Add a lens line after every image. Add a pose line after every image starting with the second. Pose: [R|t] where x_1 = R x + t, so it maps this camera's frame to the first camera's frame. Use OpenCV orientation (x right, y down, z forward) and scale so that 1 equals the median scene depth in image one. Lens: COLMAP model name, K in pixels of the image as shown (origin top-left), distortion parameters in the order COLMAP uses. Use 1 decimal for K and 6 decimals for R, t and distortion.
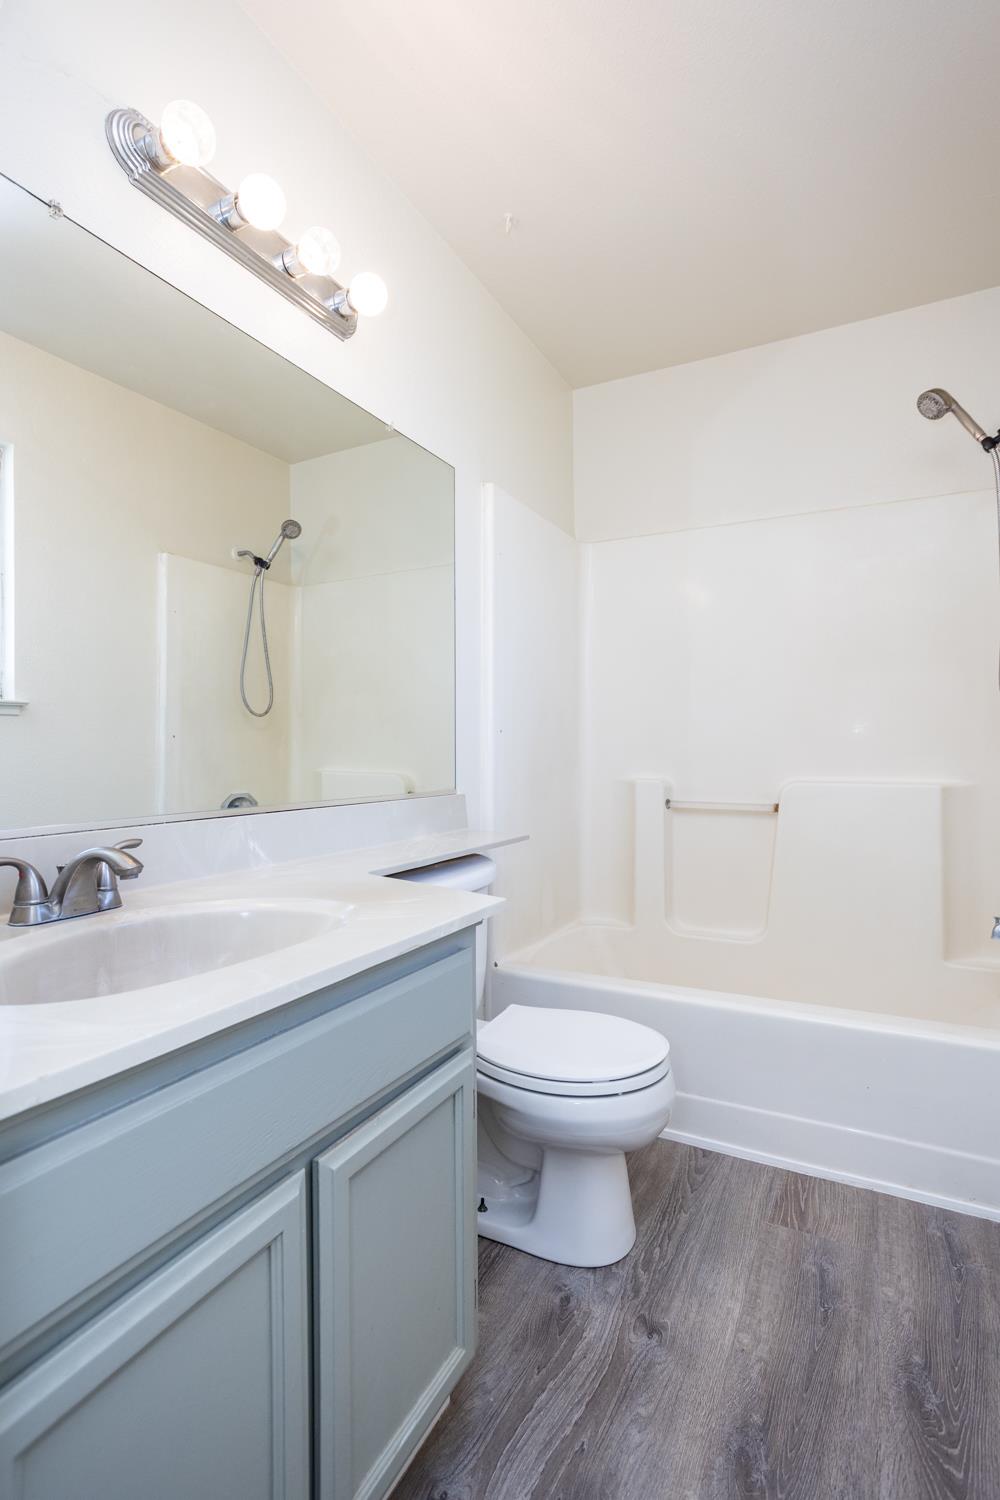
lens RADIAL K [[726.7, 0, 510.6], [0, 726.7, 732.0], [0, 0, 1]] dist [-0.053739, 0.034405]
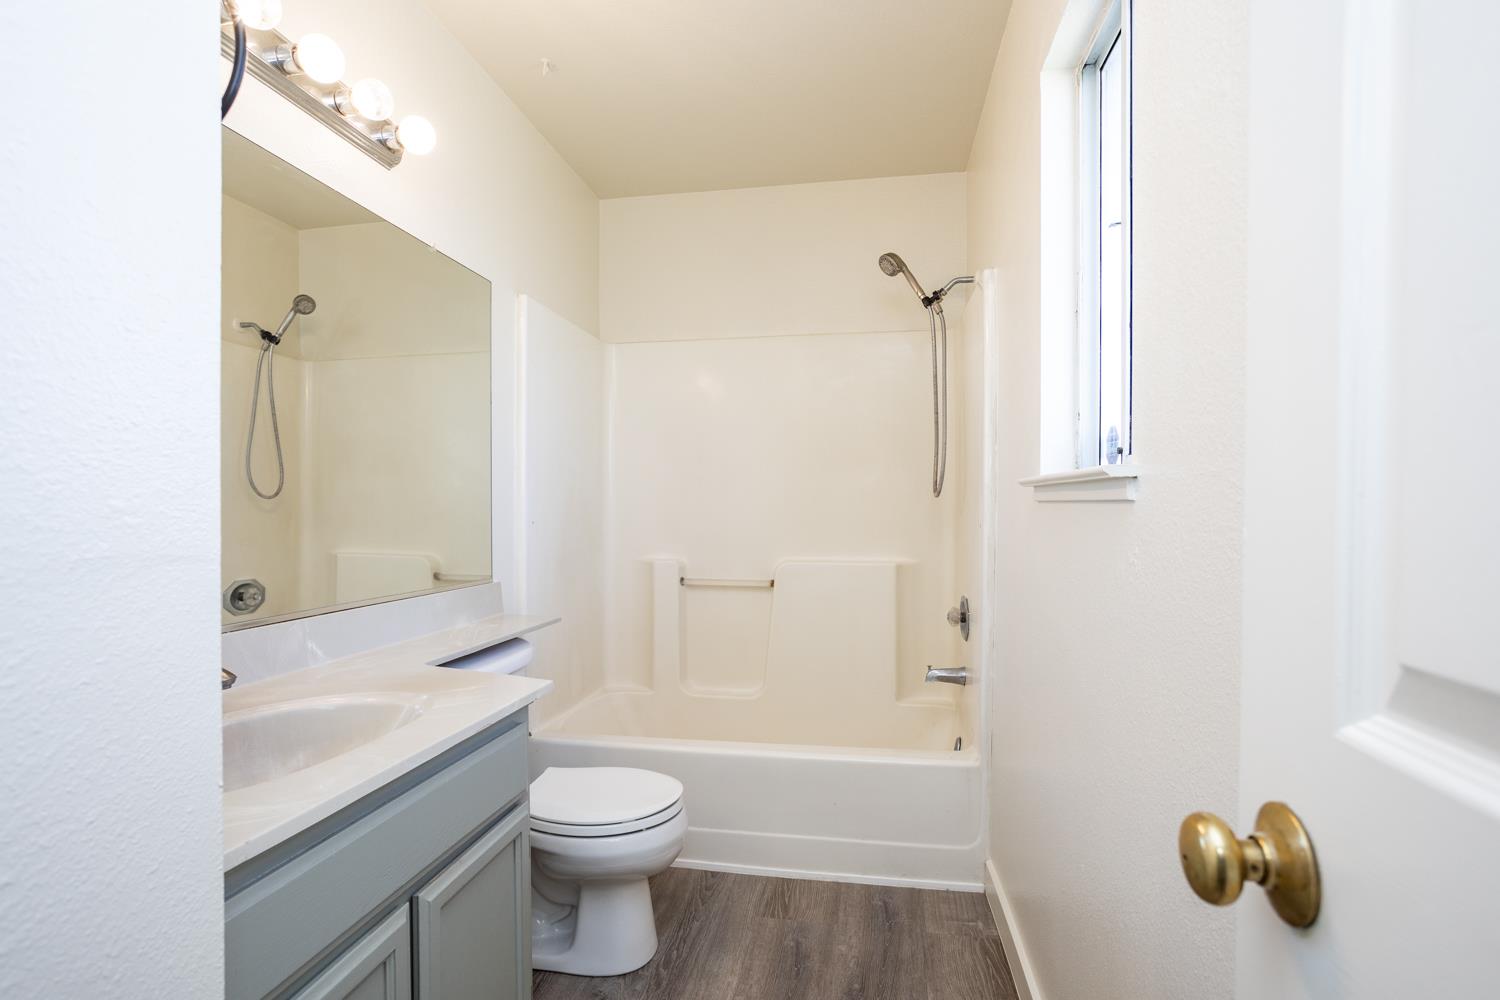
lens RADIAL K [[727.5, 0, 742.6], [0, 727.5, 493.5], [0, 0, 1]] dist [-0.053181, 0.033413]
pose [[0.957761, 0.001167, 0.287562, -0.037970], [-0.001852, 0.999996, 0.002111, -0.070771], [-0.287558, -0.002555, 0.957760, -0.210722]]
